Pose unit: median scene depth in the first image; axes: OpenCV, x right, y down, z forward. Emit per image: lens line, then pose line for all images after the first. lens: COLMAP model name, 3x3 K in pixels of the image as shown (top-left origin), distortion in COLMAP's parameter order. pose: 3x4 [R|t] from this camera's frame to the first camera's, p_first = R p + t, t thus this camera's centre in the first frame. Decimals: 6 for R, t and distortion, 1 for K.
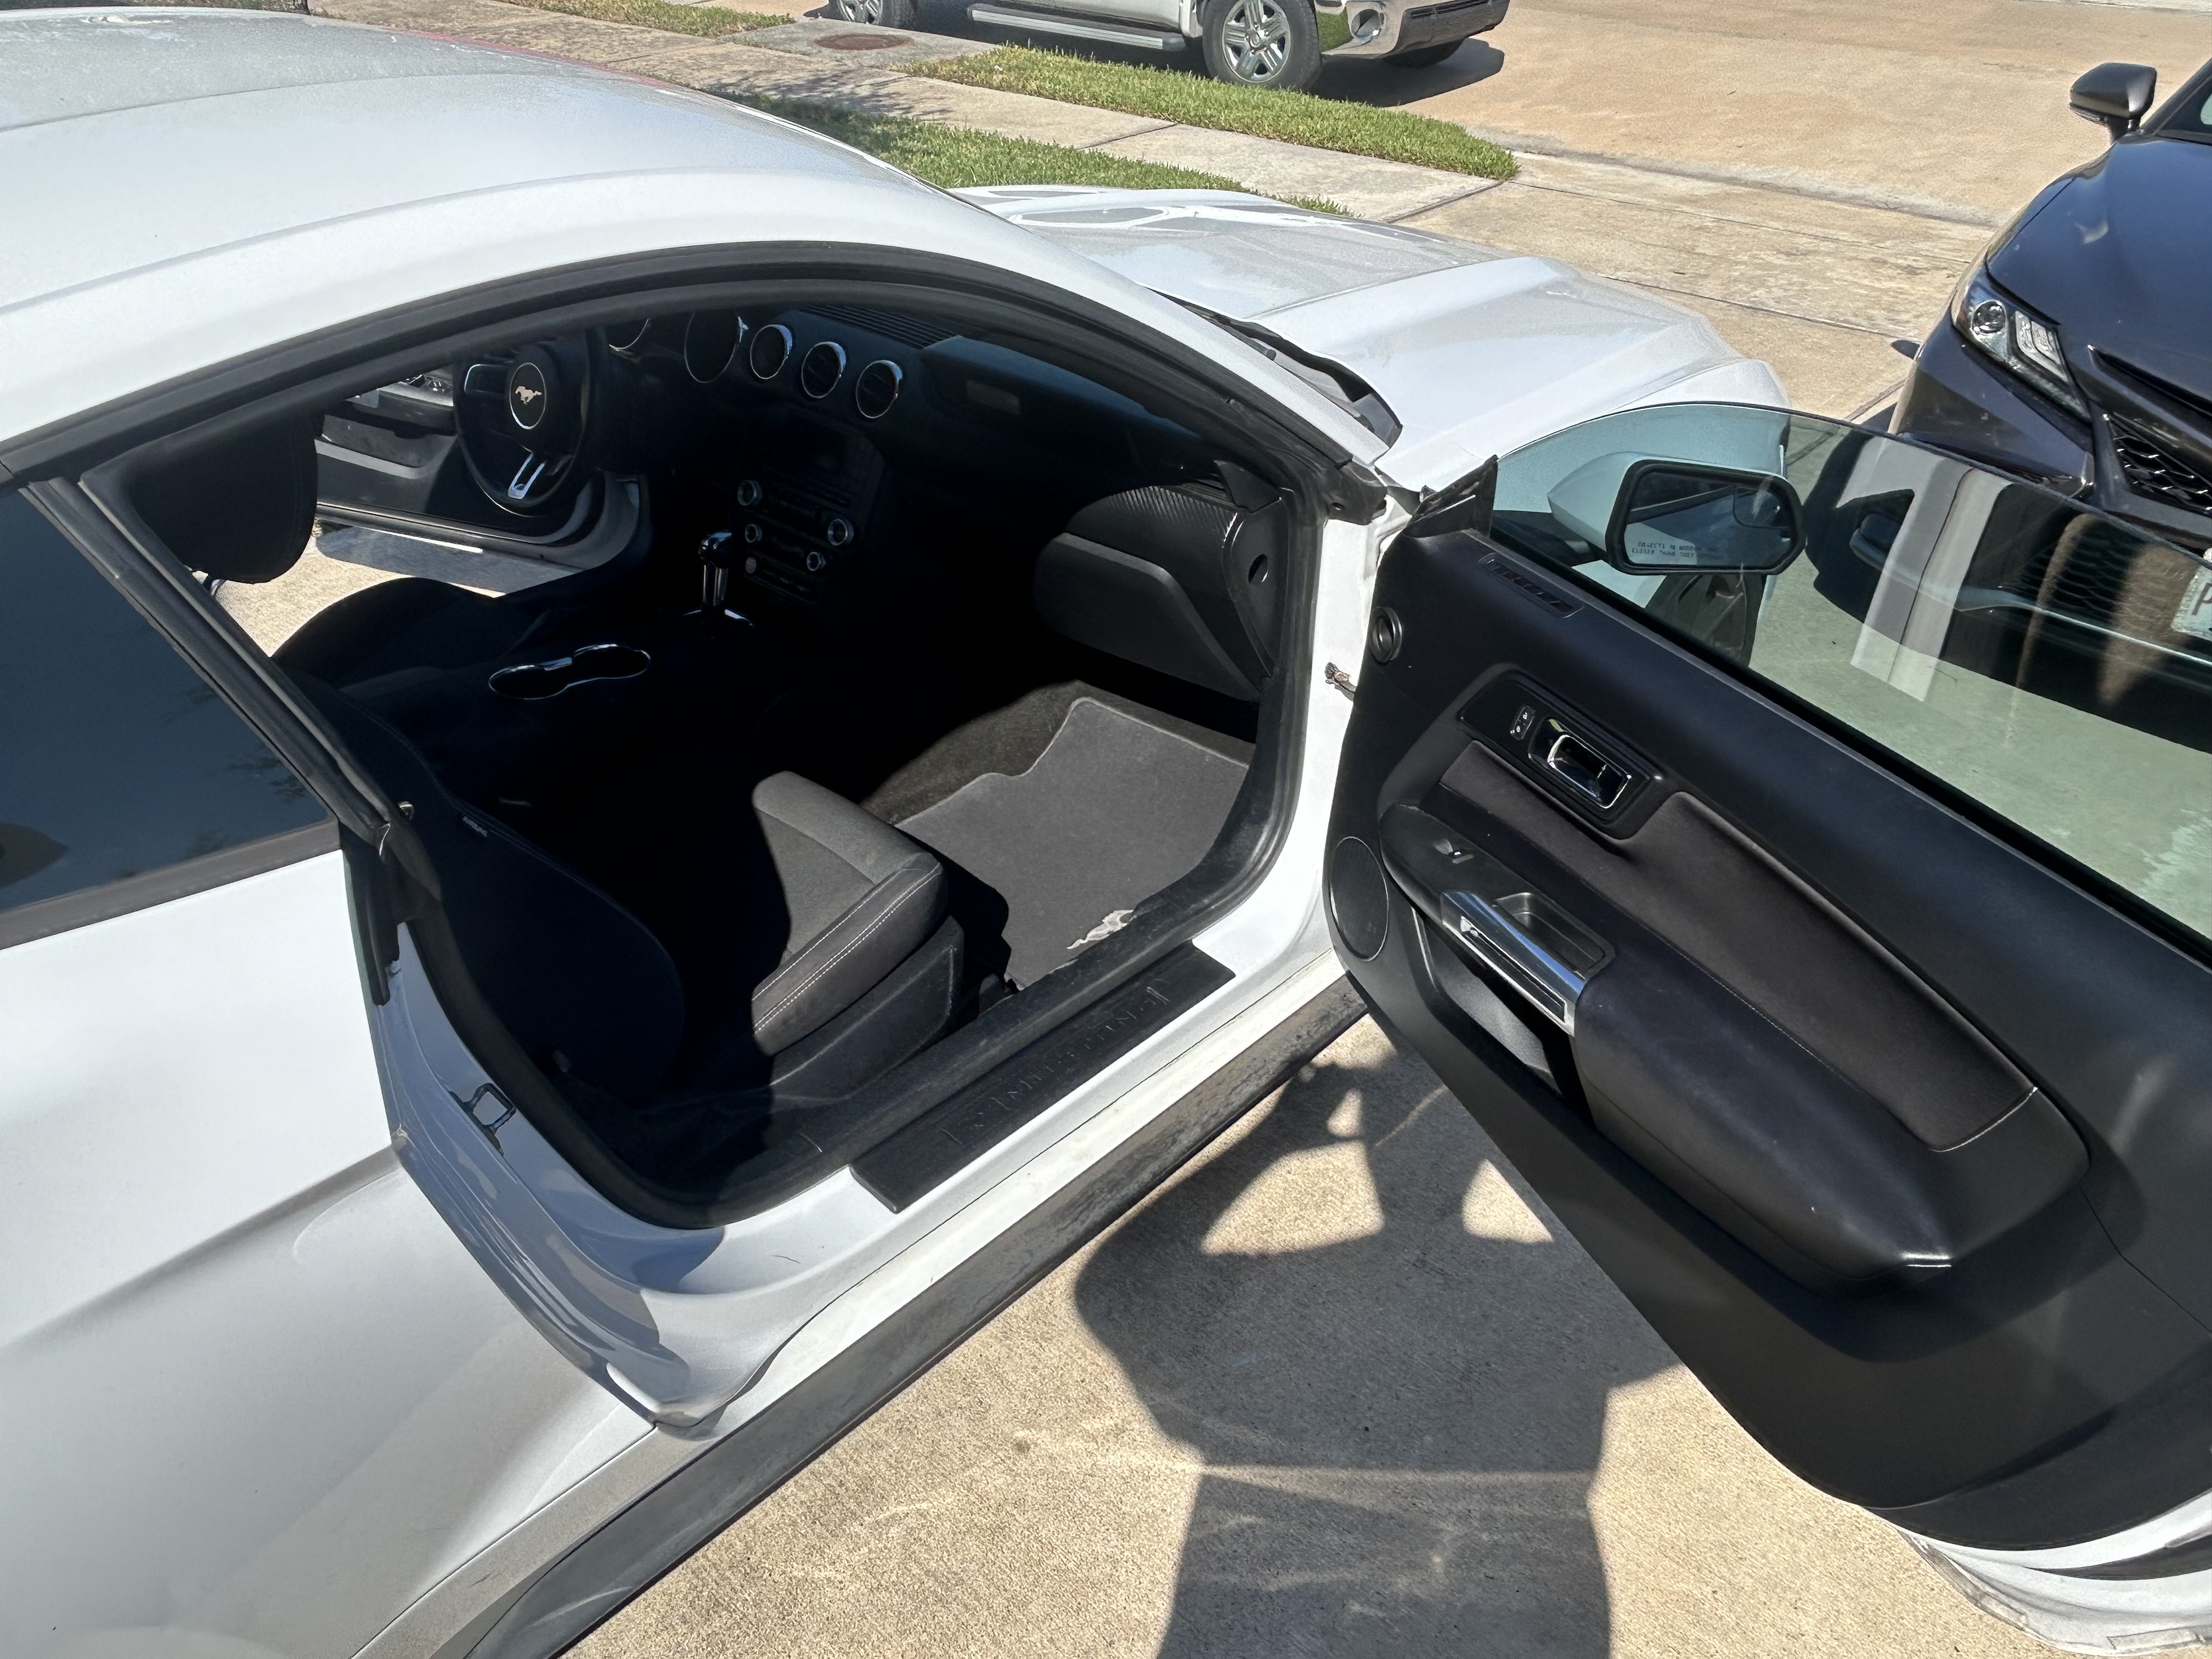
lens RADIAL K [[1581.1, 0, 1099.7], [0, 1581.1, 845.6], [0, 0, 1]] dist [-0.001567, -0.008485]
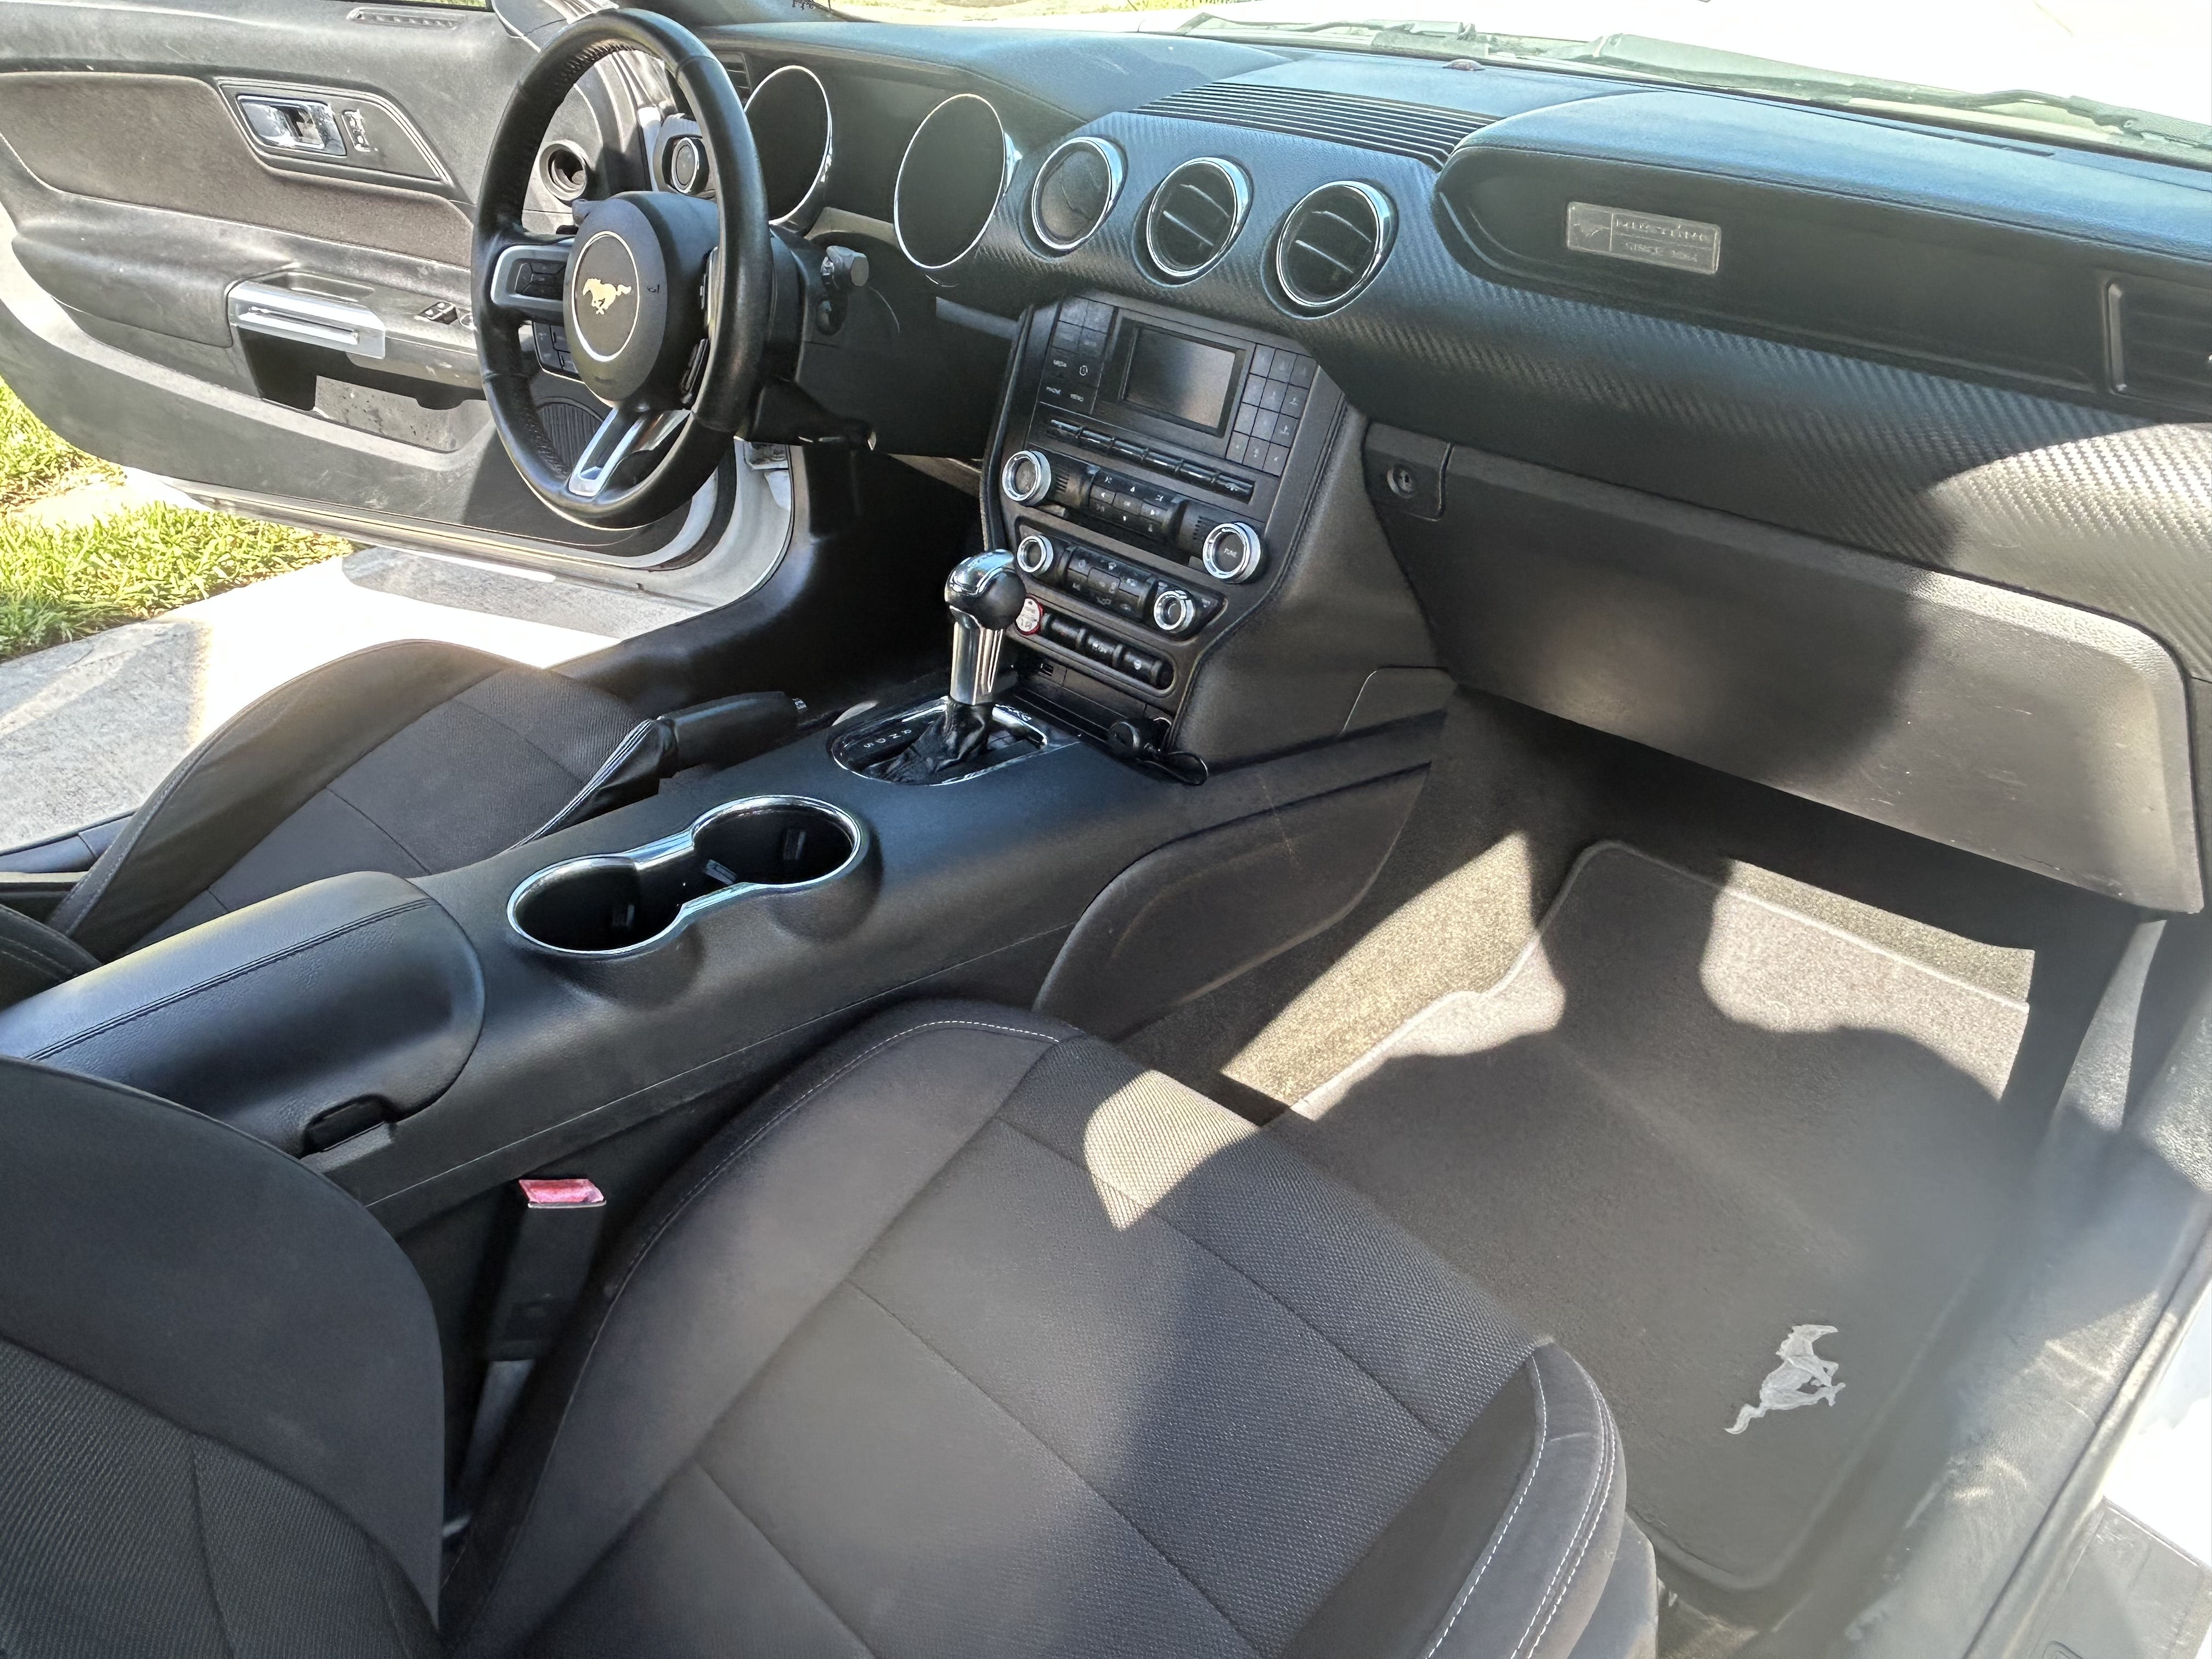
lens RADIAL K [[1581.1, 0, 1081.3], [0, 1581.1, 812.5], [0, 0, 1]] dist [-0.001567, -0.008485]
pose [[0.997390, -0.004091, -0.072091, -0.166257], [0.002777, 0.999828, -0.018319, -0.103620], [0.072153, 0.018071, 0.997230, 0.487353]]
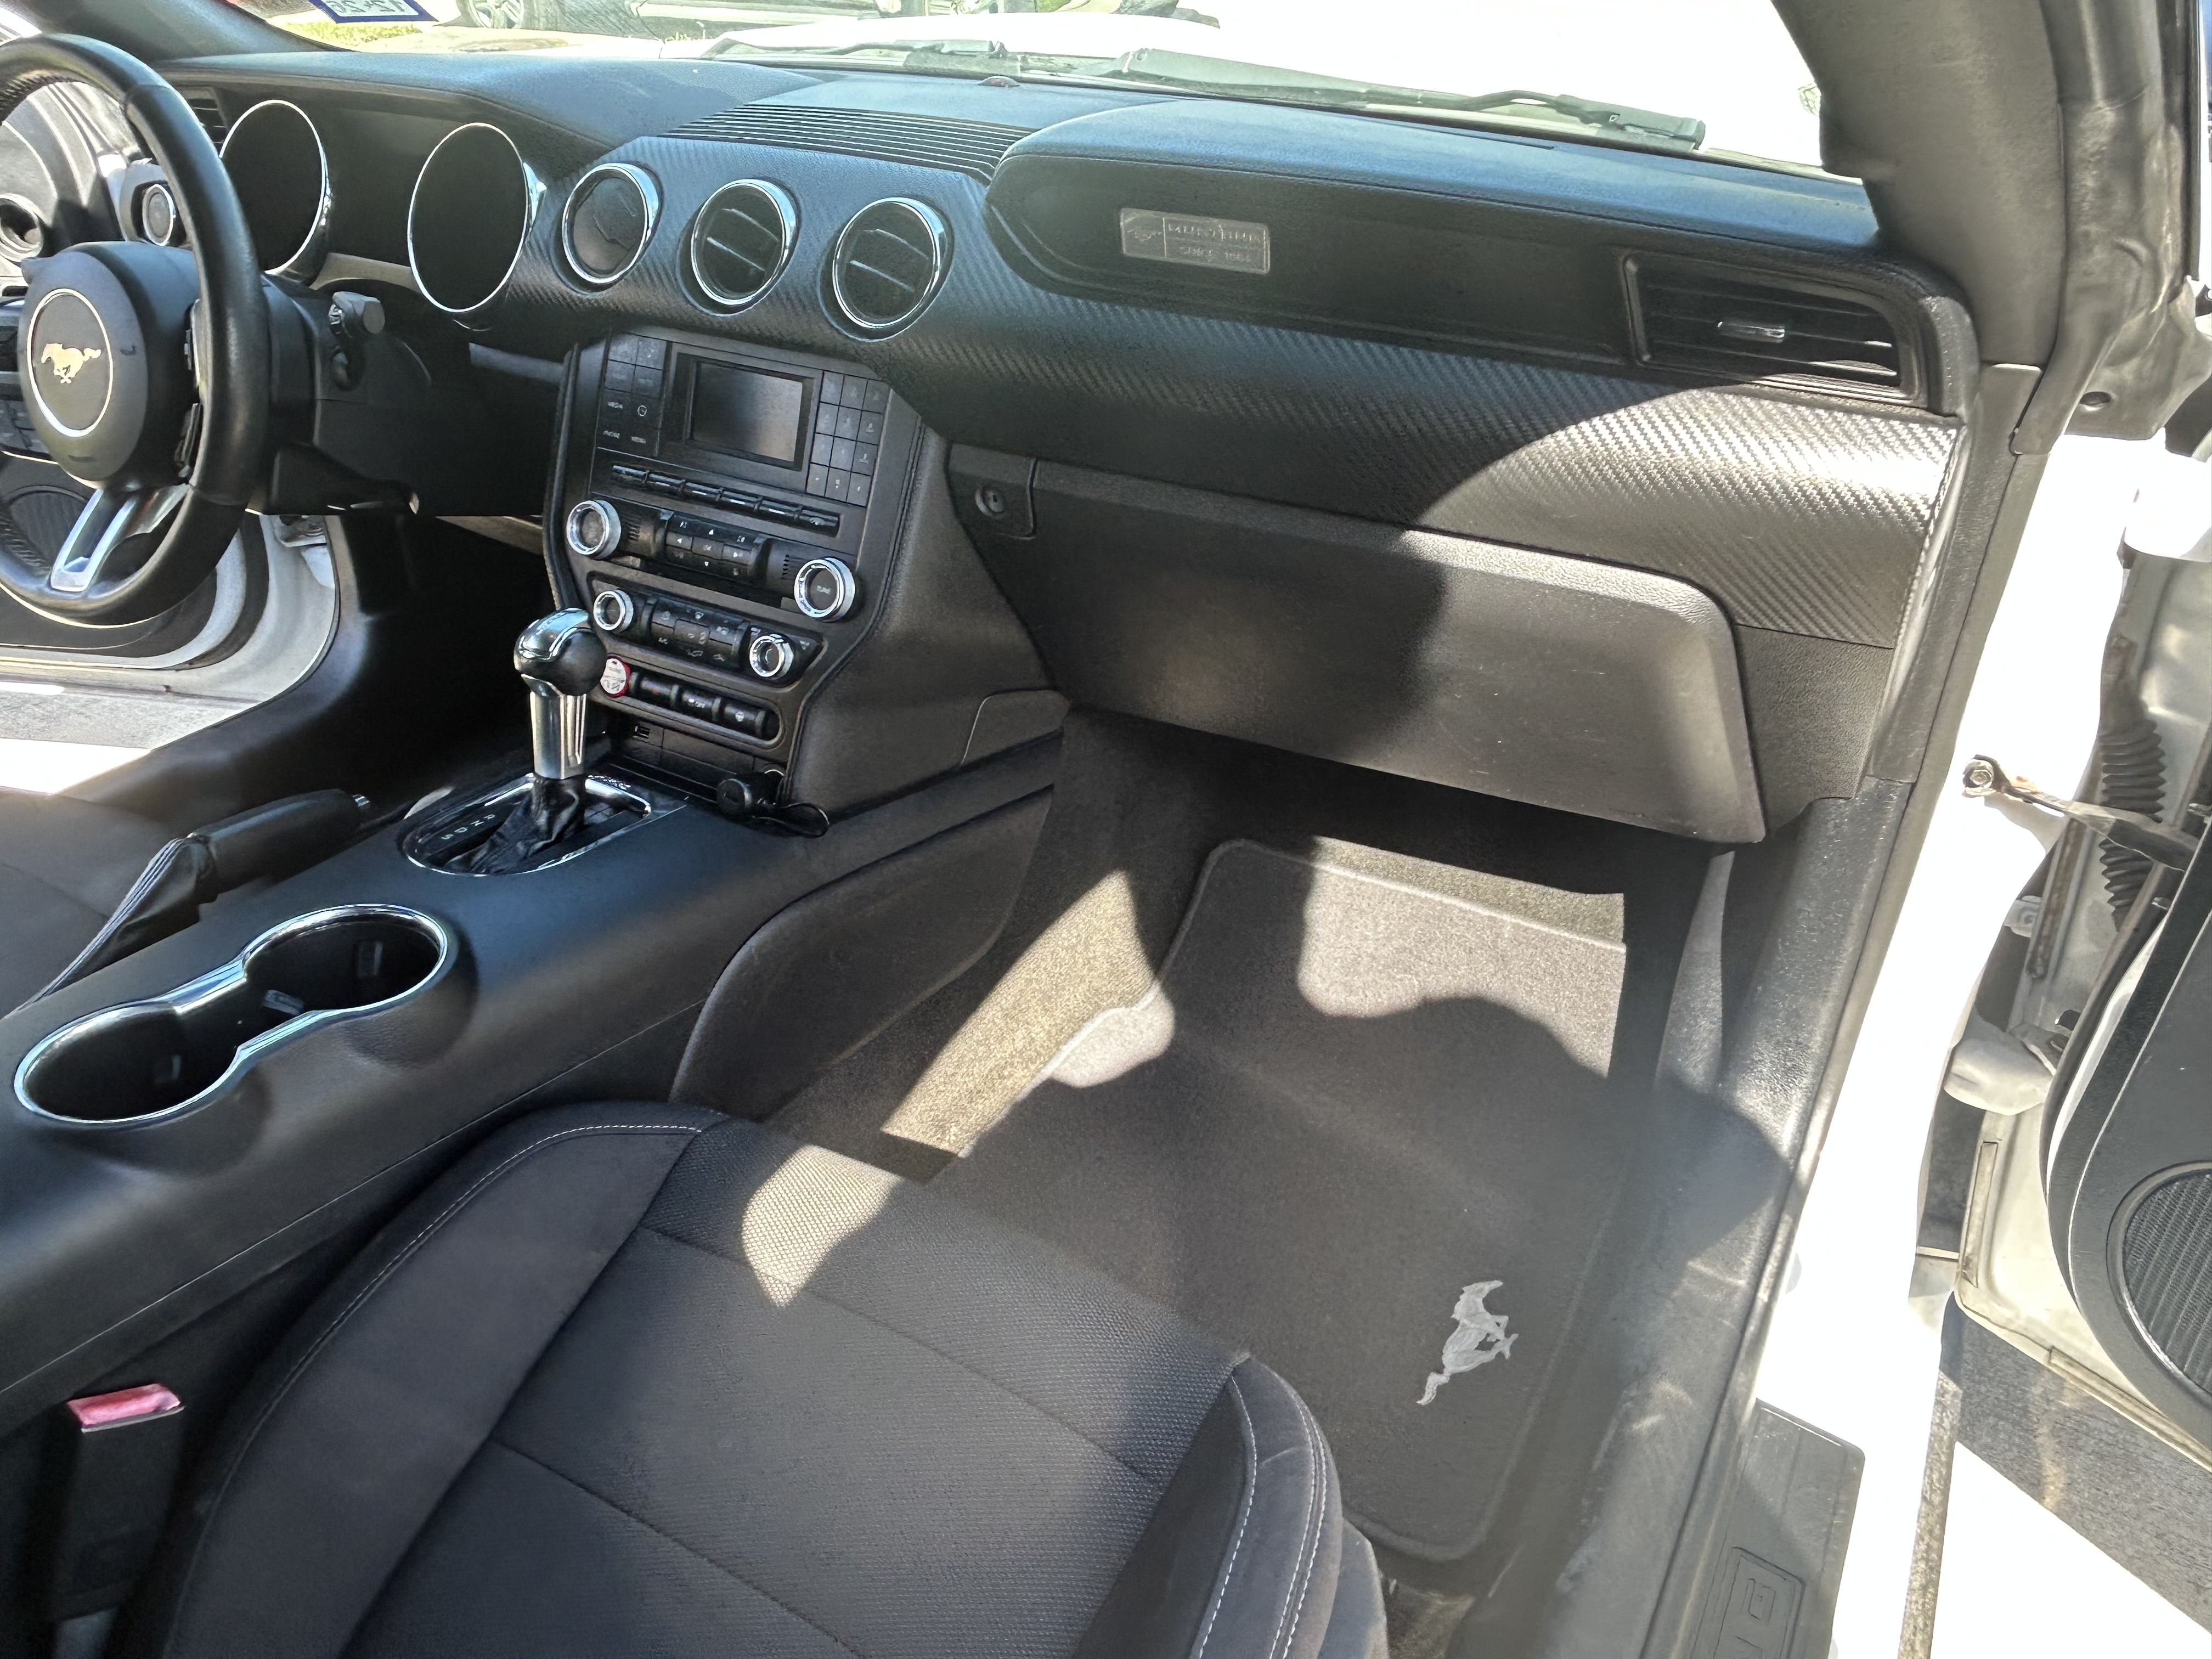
lens RADIAL K [[1581.1, 0, 1065.1], [0, 1581.1, 832.4], [0, 0, 1]] dist [-0.001567, -0.008485]
pose [[0.980445, -0.126886, 0.150425, -0.164394], [0.130637, 0.991313, -0.015278, -0.105430], [-0.147180, 0.034630, 0.988503, 0.507115]]
